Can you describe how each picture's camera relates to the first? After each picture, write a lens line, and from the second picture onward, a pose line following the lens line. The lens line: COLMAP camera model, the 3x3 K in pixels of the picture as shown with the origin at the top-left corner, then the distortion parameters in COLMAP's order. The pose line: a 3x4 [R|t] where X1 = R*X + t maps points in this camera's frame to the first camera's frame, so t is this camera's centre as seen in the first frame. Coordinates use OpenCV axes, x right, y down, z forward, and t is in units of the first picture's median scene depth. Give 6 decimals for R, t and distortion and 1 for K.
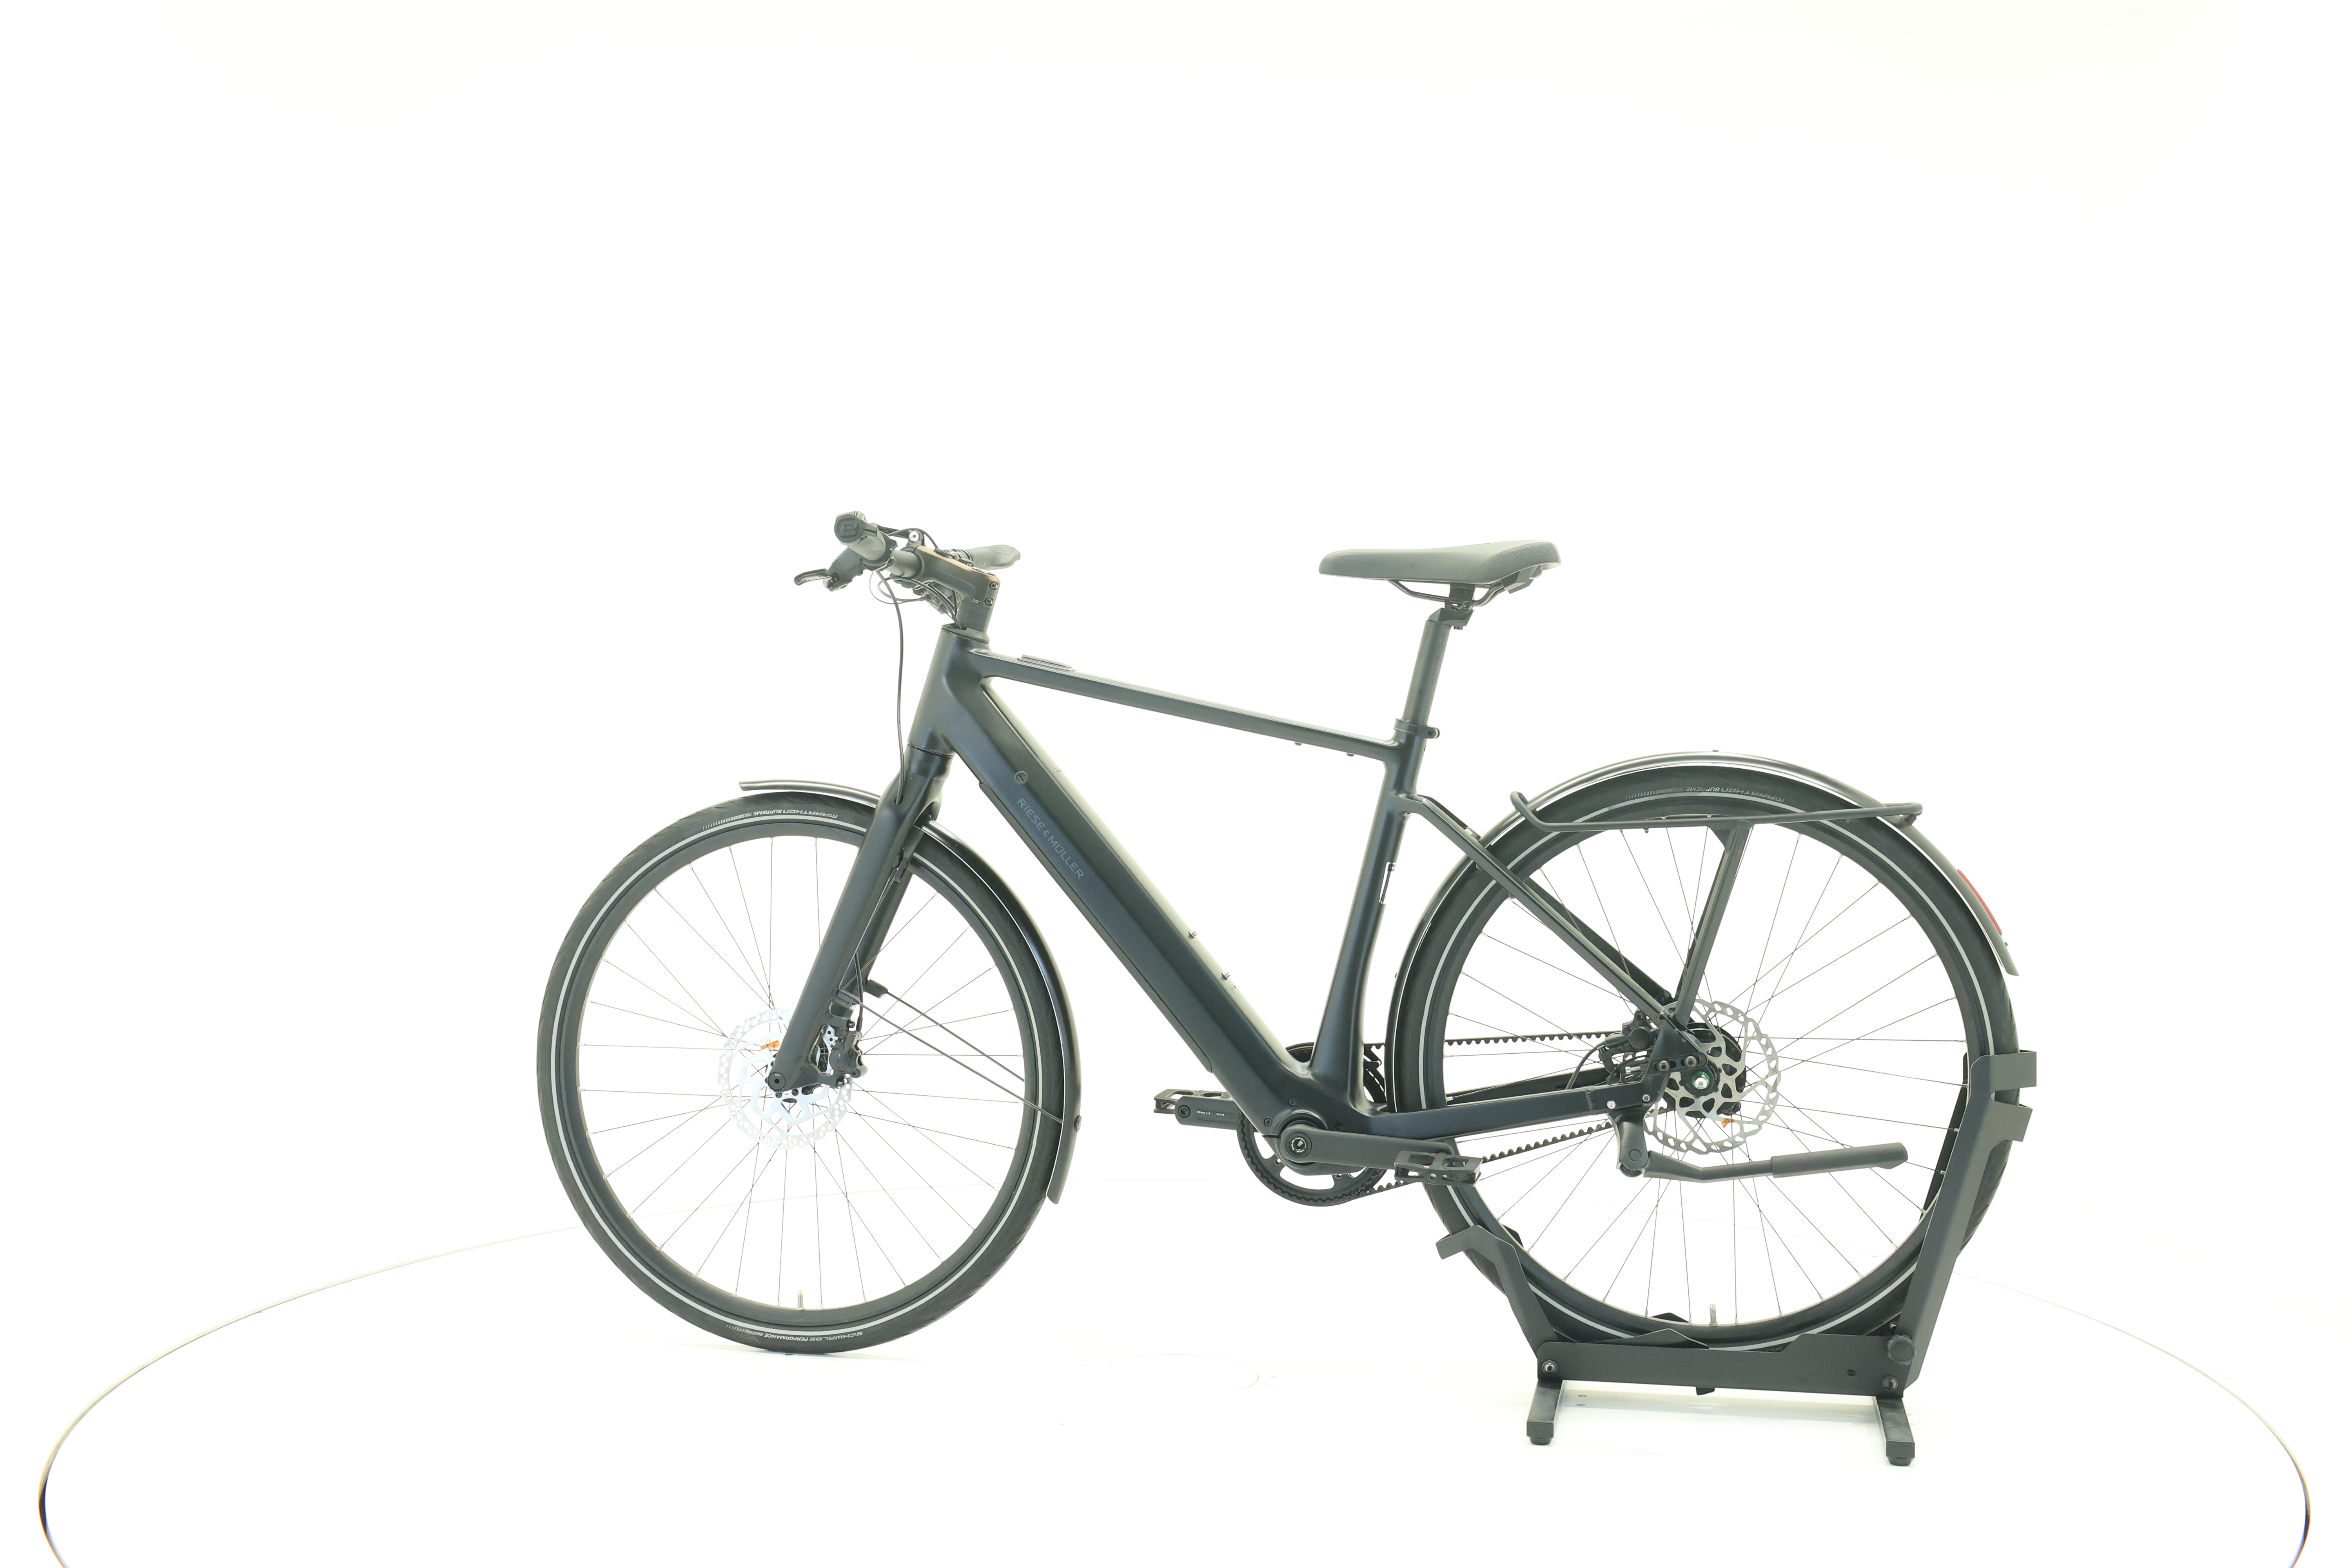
lens RADIAL K [[2453.3, 0, 1188.0], [0, 2453.3, 760.7], [0, 0, 1]] dist [-0.022953, 0.000000]
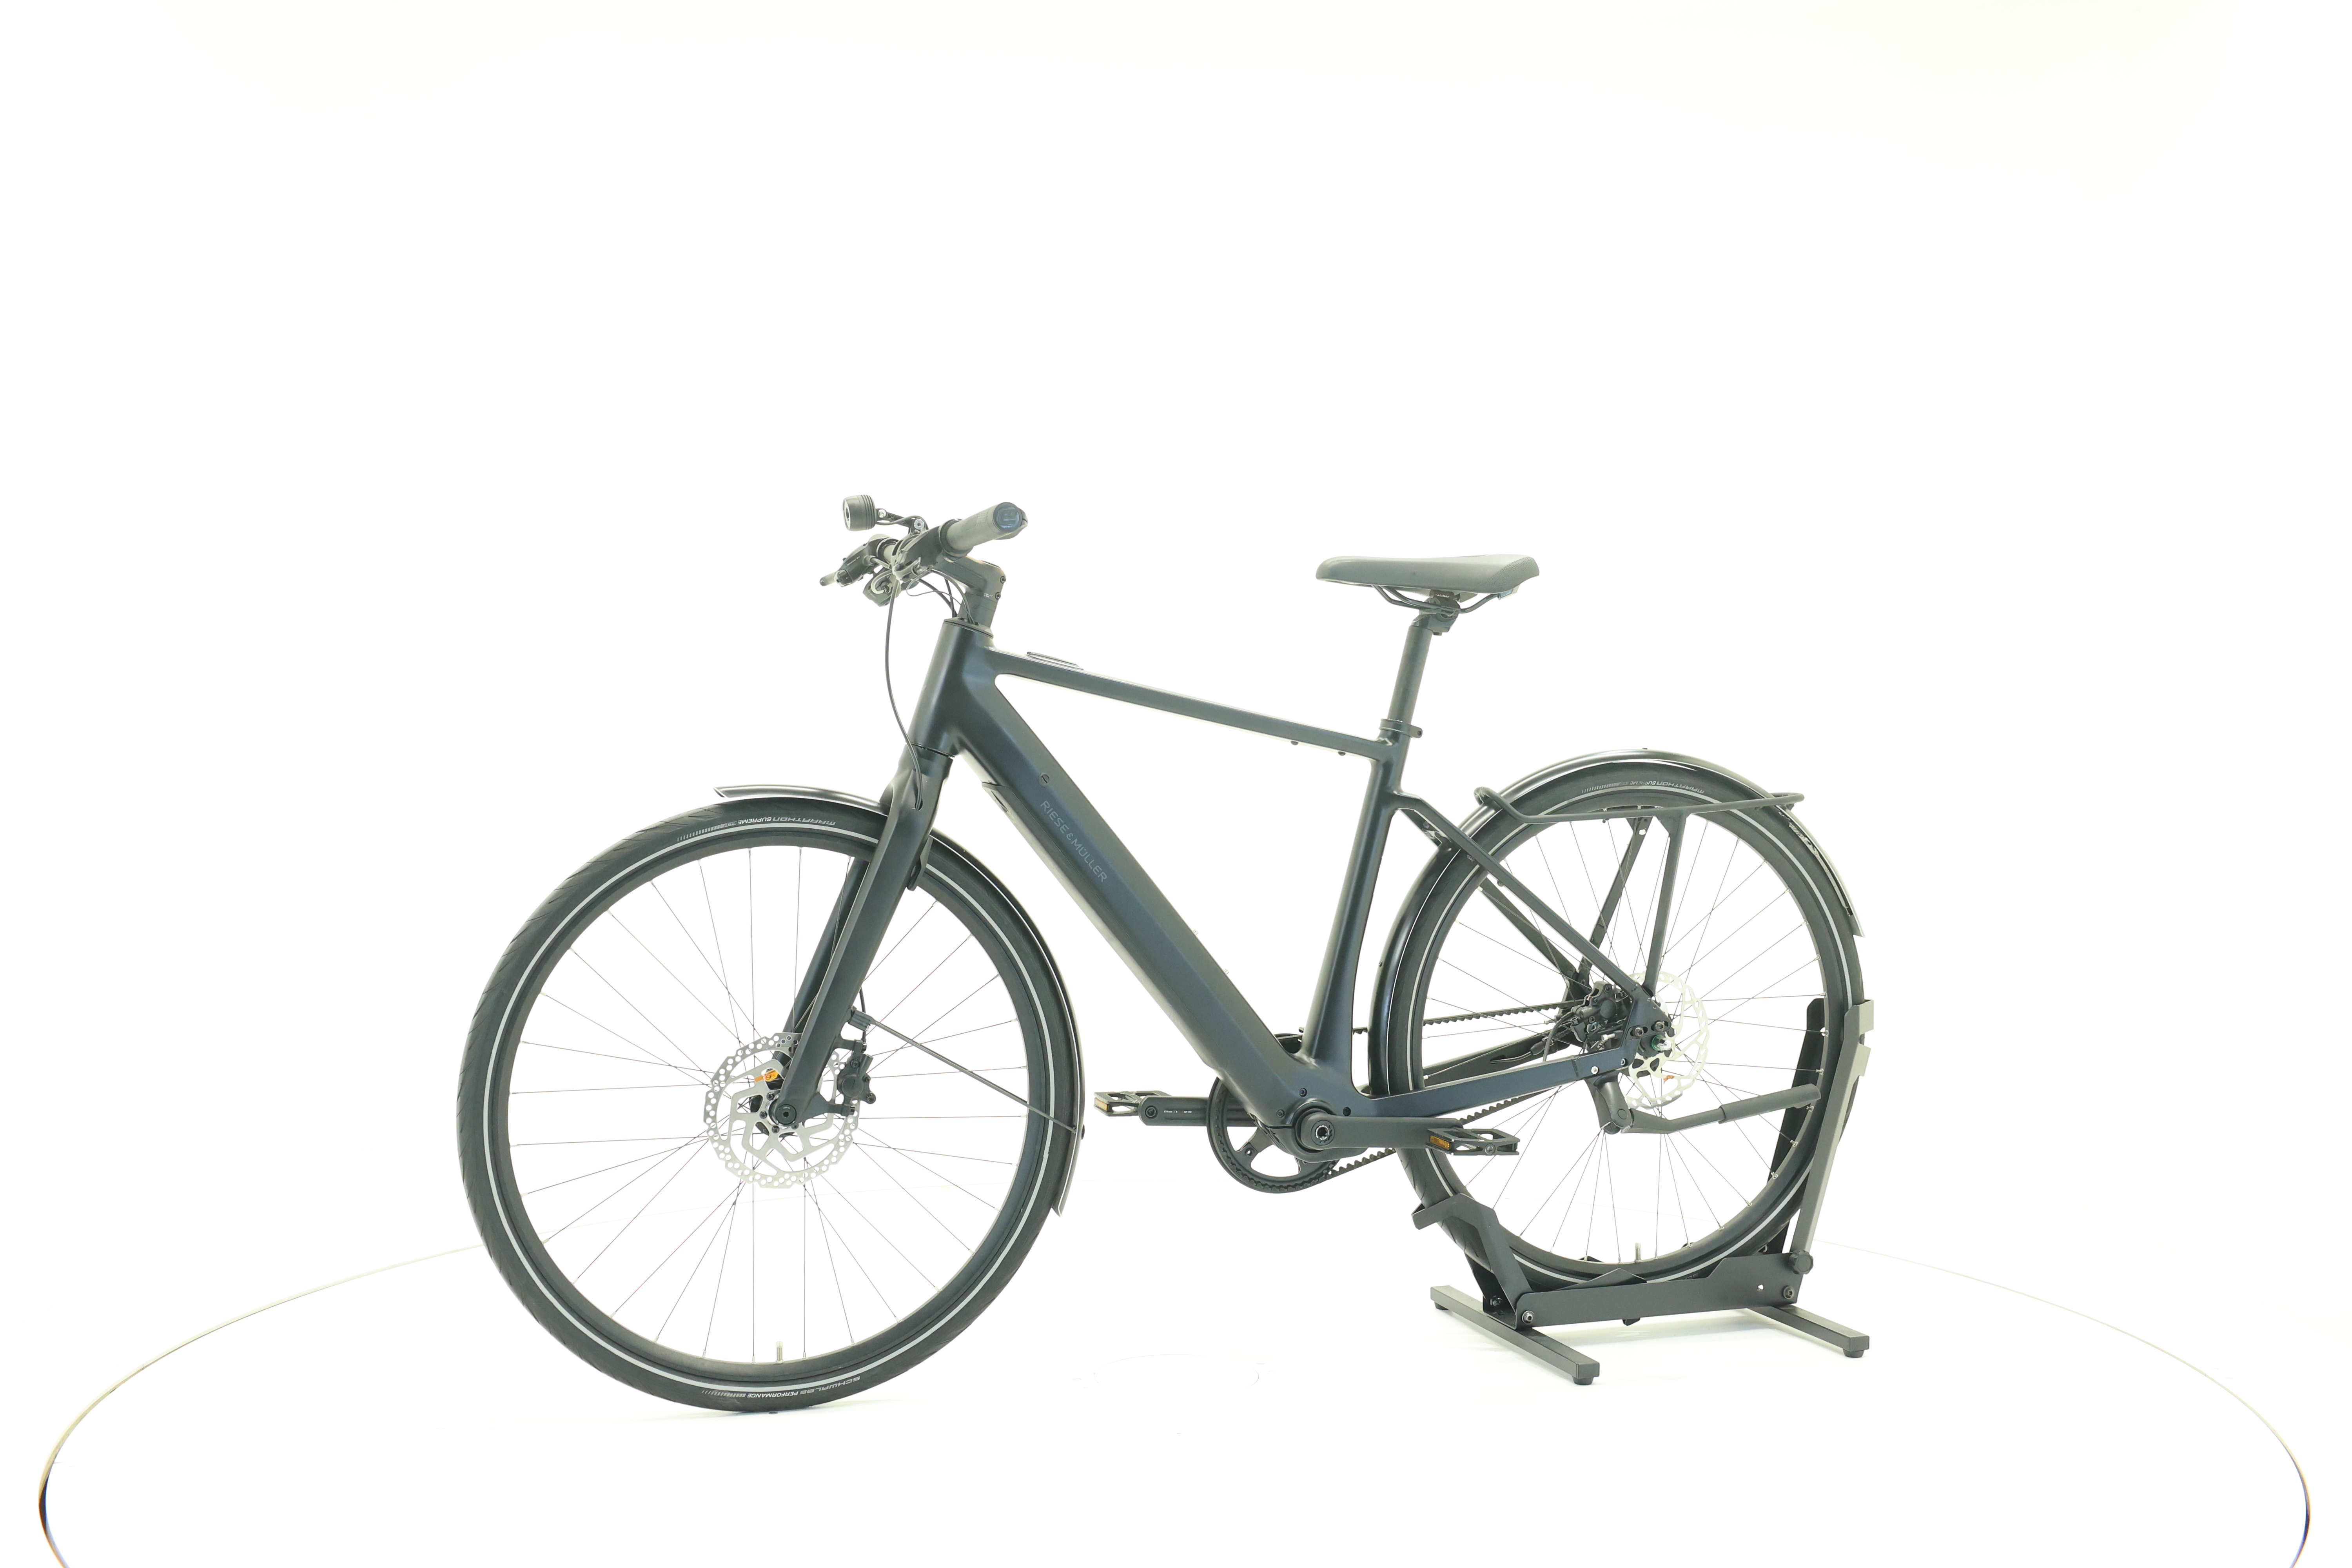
lens RADIAL K [[2453.3, 0, 1186.7], [0, 2453.3, 782.7], [0, 0, 1]] dist [-0.022953, 0.000000]
pose [[0.857145, -0.010285, 0.514973, -0.527483], [0.008627, 0.999947, 0.005612, 0.003293], [-0.515004, -0.000367, 0.857188, 0.143606]]
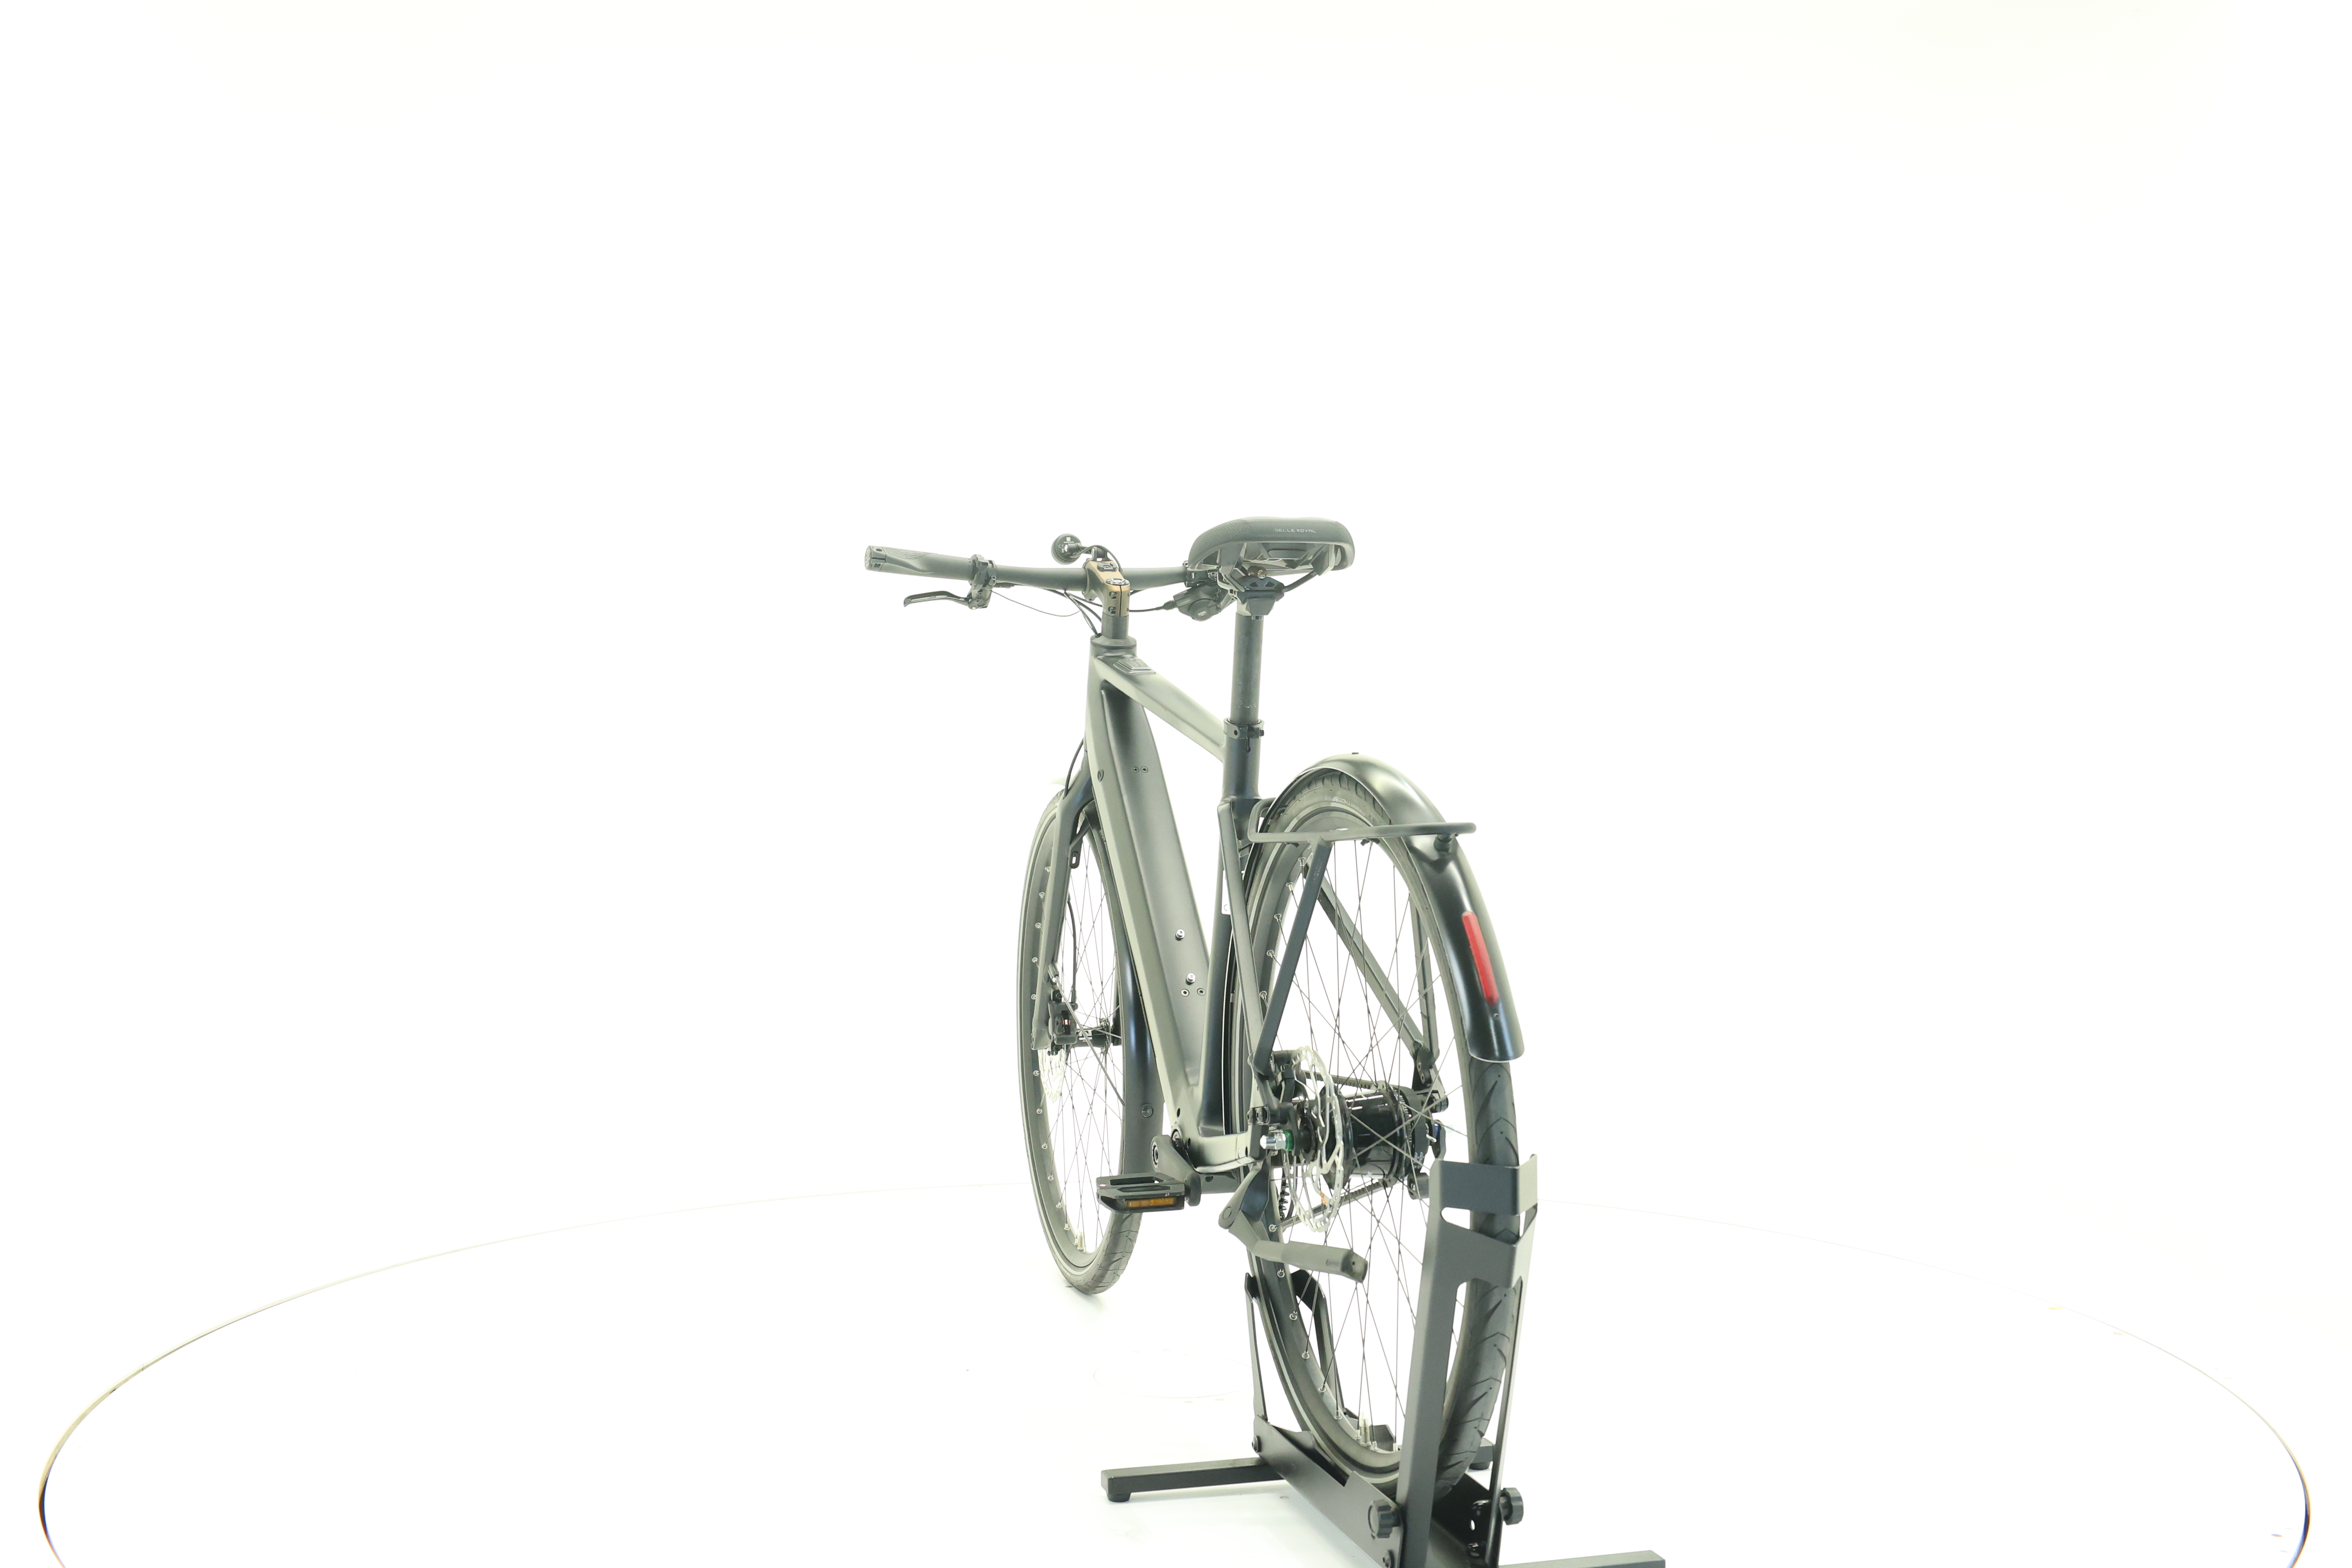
lens RADIAL K [[2453.3, 0, 1171.2], [0, 2453.3, 781.6], [0, 0, 1]] dist [-0.022953, 0.000000]
pose [[0.466423, 0.017254, -0.884394, 0.898510], [-0.021183, 0.999741, 0.008333, 0.000140], [0.884308, 0.014847, 0.466667, 0.541426]]
